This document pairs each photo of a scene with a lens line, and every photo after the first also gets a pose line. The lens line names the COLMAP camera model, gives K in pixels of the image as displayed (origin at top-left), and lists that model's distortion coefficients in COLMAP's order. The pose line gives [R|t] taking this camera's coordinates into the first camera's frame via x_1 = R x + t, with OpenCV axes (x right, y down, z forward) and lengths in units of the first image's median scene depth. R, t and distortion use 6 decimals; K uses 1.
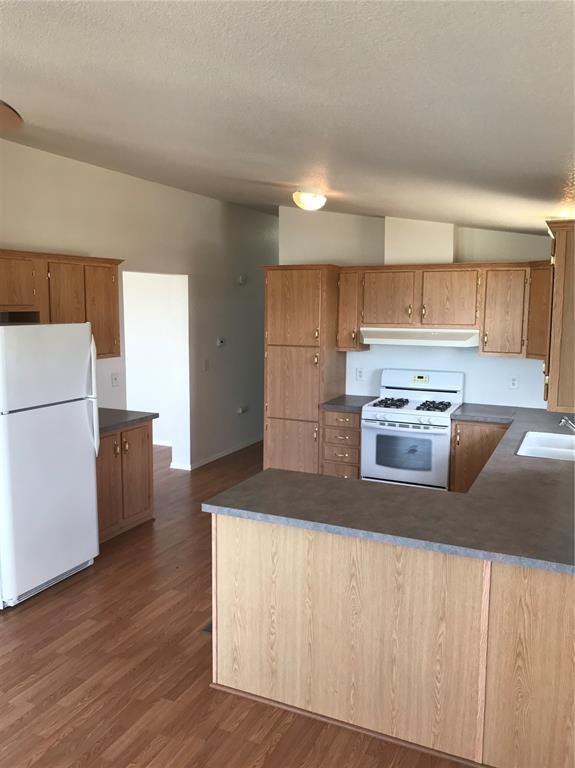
lens RADIAL K [[635.3, 0, 285.6], [0, 635.3, 382.2], [0, 0, 1]] dist [0.056698, -0.019958]
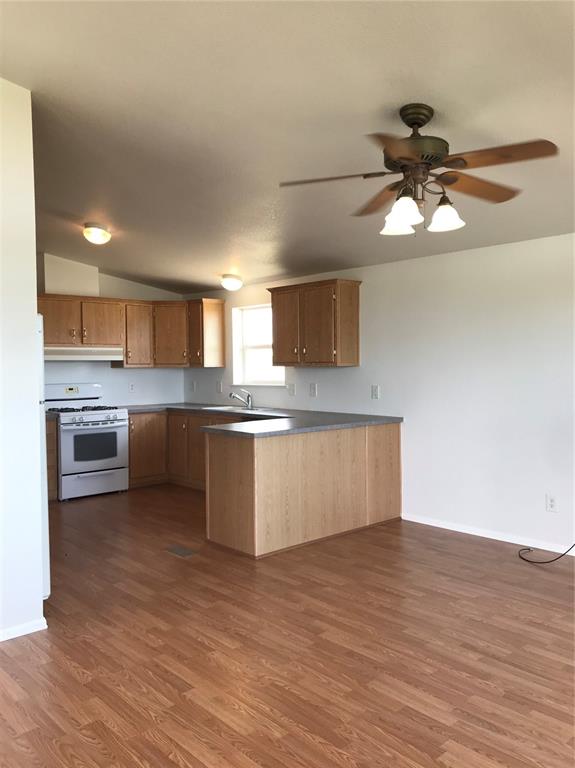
lens RADIAL K [[635.3, 0, 285.5], [0, 635.3, 383.3], [0, 0, 1]] dist [0.056698, -0.019958]
pose [[0.363894, -0.030310, 0.930947, -0.831328], [0.132734, 0.990957, -0.019620, 0.064019], [-0.921934, 0.130708, 0.364627, 0.202306]]
